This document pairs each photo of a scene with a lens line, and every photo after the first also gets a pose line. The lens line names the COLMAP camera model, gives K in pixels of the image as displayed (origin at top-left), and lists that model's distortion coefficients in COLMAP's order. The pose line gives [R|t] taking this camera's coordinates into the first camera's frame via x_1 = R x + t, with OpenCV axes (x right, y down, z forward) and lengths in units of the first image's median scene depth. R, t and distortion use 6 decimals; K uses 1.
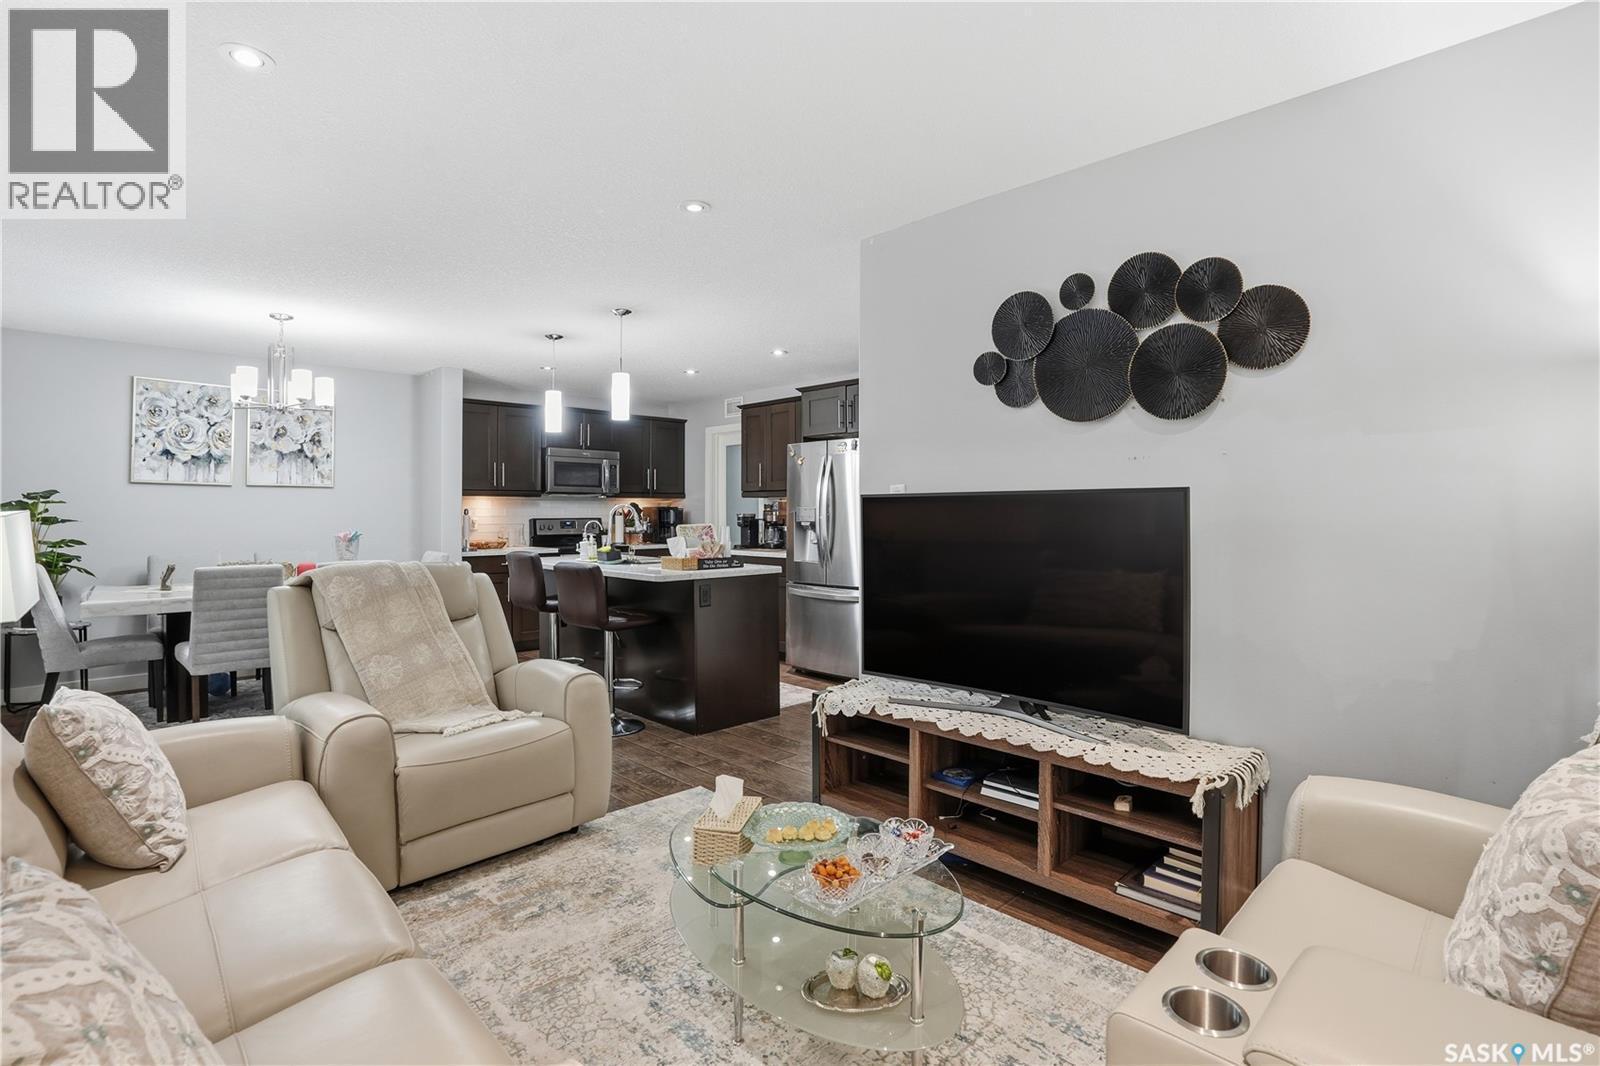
lens RADIAL K [[758.7, 0, 798.8], [0, 758.7, 514.1], [0, 0, 1]] dist [-0.069067, 0.029500]
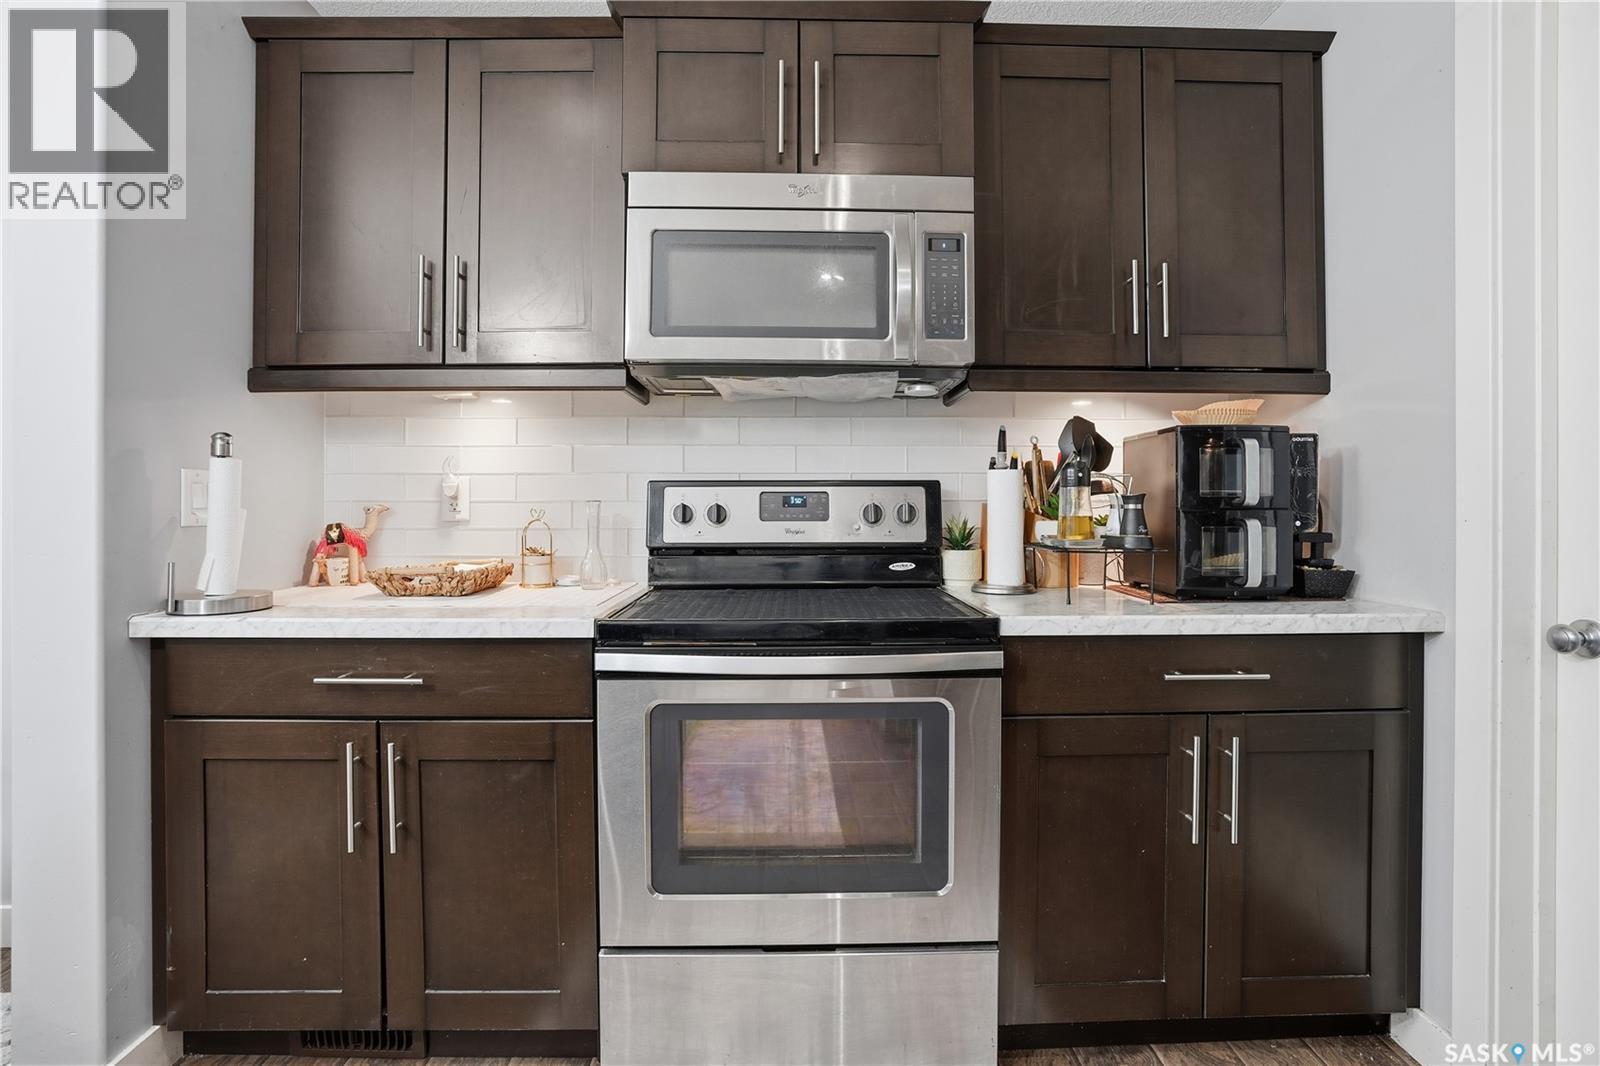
lens RADIAL K [[758.7, 0, 798.8], [0, 758.7, 514.1], [0, 0, 1]] dist [-0.069067, 0.029500]
pose [[0.726870, 0.008265, -0.686726, -0.170969], [-0.001945, 0.999948, 0.009976, 0.019573], [0.686773, -0.005916, 0.726848, 1.097798]]
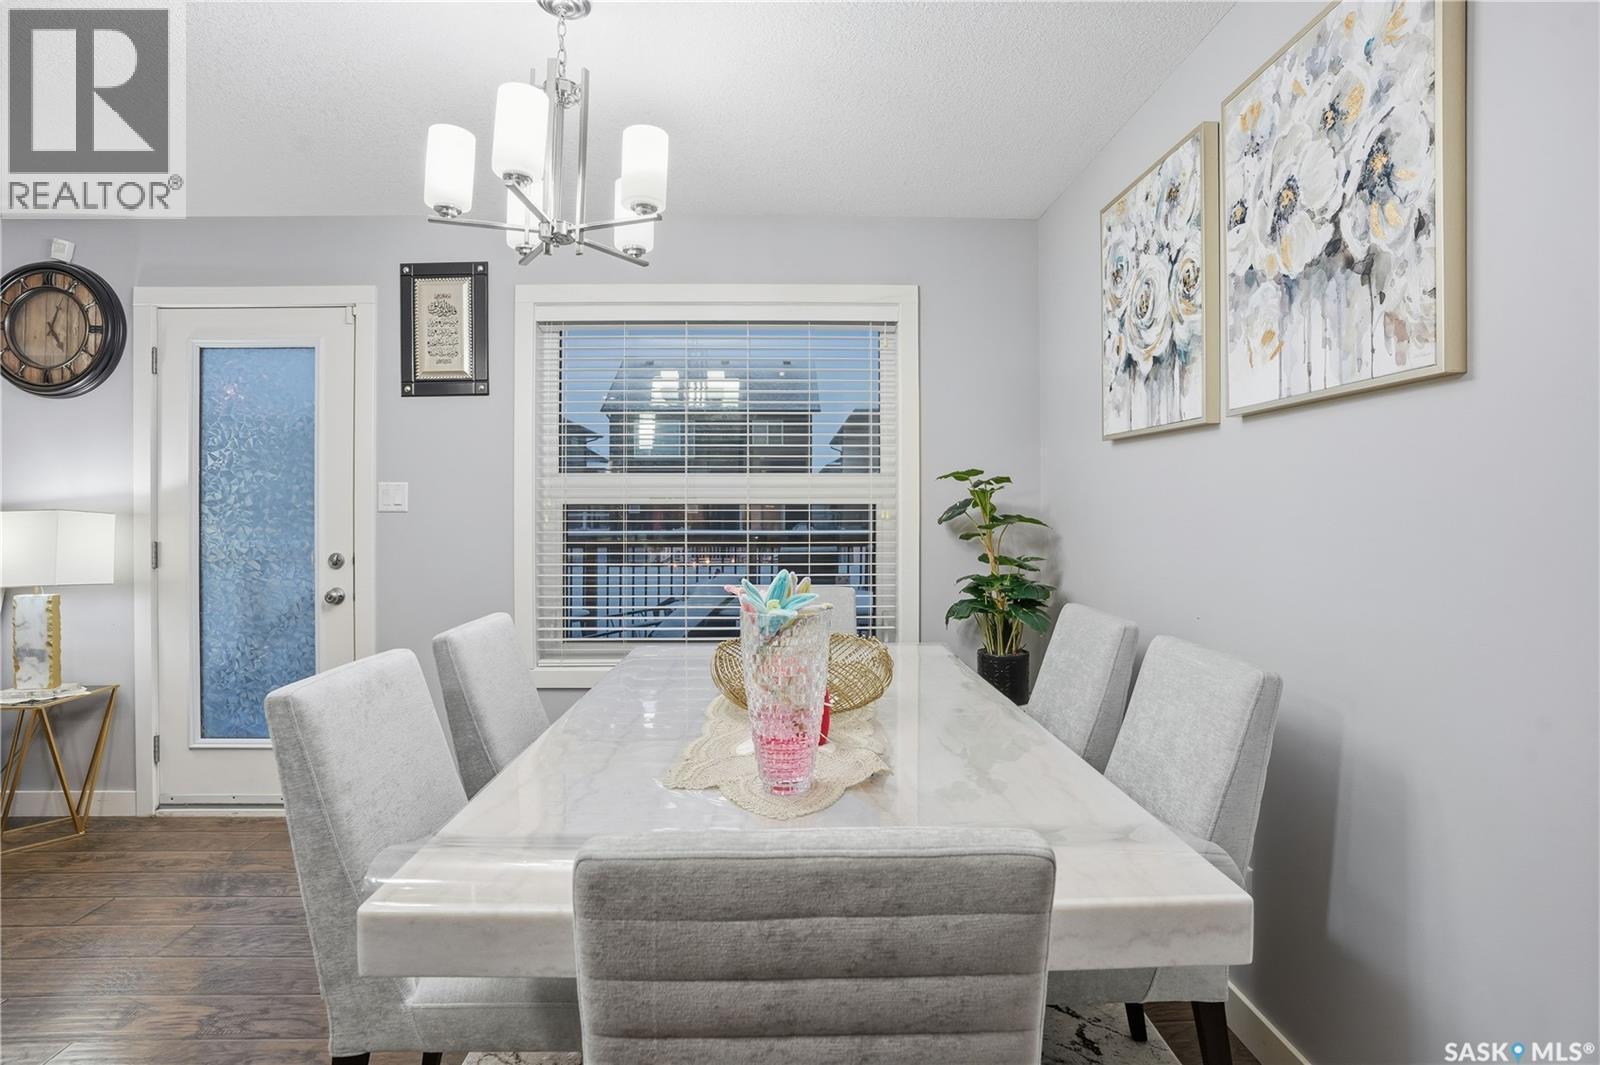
lens RADIAL K [[758.7, 0, 798.8], [0, 758.7, 513.6], [0, 0, 1]] dist [-0.069067, 0.029500]
pose [[-0.679935, 0.007181, -0.733237, -0.397633], [0.003463, 0.999972, 0.006581, -0.001257], [0.733264, 0.001935, -0.679941, 1.080987]]
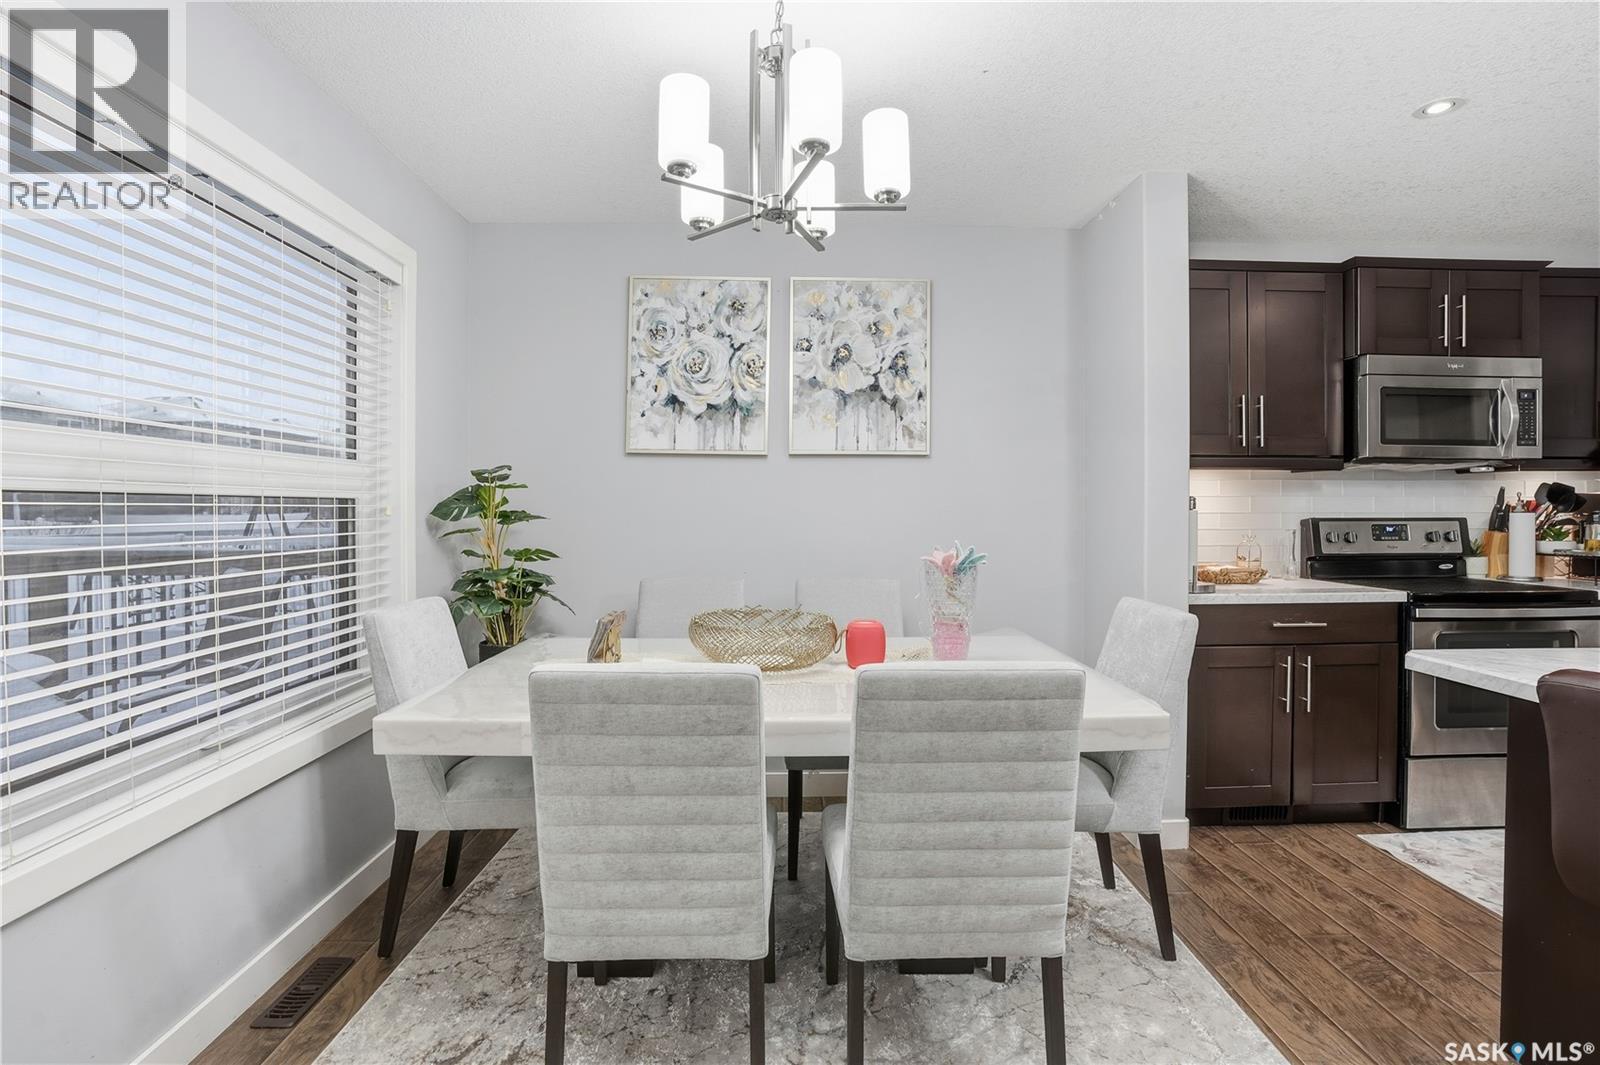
lens RADIAL K [[758.7, 0, 798.8], [0, 758.7, 513.6], [0, 0, 1]] dist [-0.069067, 0.029500]
pose [[0.728344, 0.007414, -0.685172, -0.355542], [-0.002410, 0.999963, 0.008258, 0.000438], [0.685207, -0.004364, 0.728335, 0.592105]]
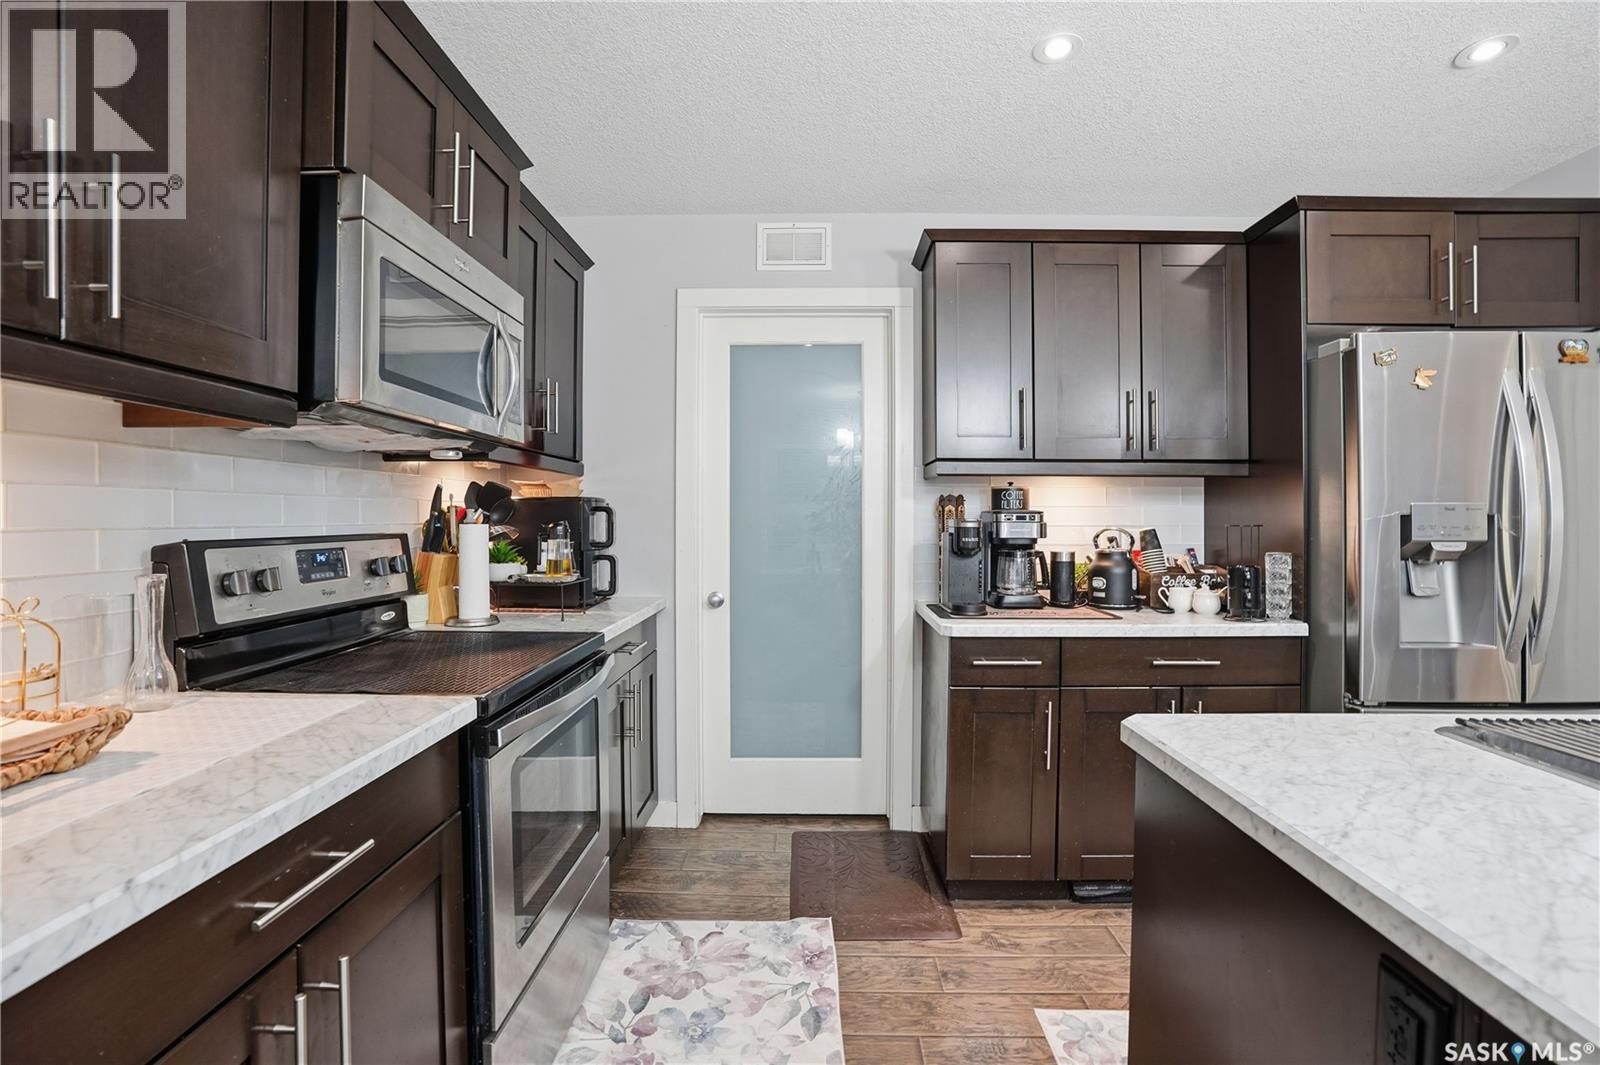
lens RADIAL K [[758.7, 0, 798.8], [0, 758.7, 513.6], [0, 0, 1]] dist [-0.069067, 0.029500]
pose [[0.713678, -0.000186, 0.700474, -0.488867], [0.001947, 0.999997, -0.001718, -0.000978], [-0.700471, 0.002590, 0.713676, 0.990744]]
